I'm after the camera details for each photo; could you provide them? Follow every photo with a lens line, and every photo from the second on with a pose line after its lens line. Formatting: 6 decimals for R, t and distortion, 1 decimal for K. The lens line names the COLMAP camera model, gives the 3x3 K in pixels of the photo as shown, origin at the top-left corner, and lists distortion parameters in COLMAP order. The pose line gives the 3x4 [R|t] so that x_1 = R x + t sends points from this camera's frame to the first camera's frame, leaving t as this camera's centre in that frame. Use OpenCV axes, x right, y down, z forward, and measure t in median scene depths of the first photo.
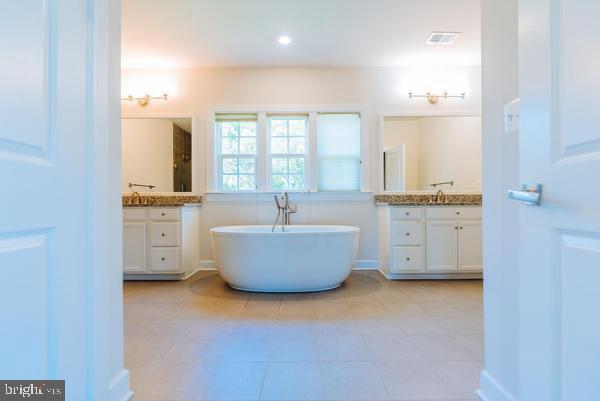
lens RADIAL K [[273.3, 0, 303.8], [0, 273.3, 198.7], [0, 0, 1]] dist [0.018509, -0.000382]
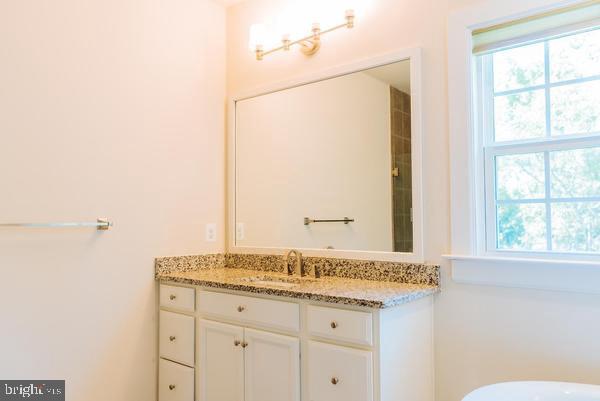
lens RADIAL K [[464.6, 0, 300.3], [0, 464.6, 202.9], [0, 0, 1]] dist [-0.003213, -0.001340]
pose [[0.771294, -0.023584, -0.636042, -0.288032], [0.012211, 0.999678, -0.022259, -0.191824], [0.636362, 0.009402, 0.771333, 1.009249]]
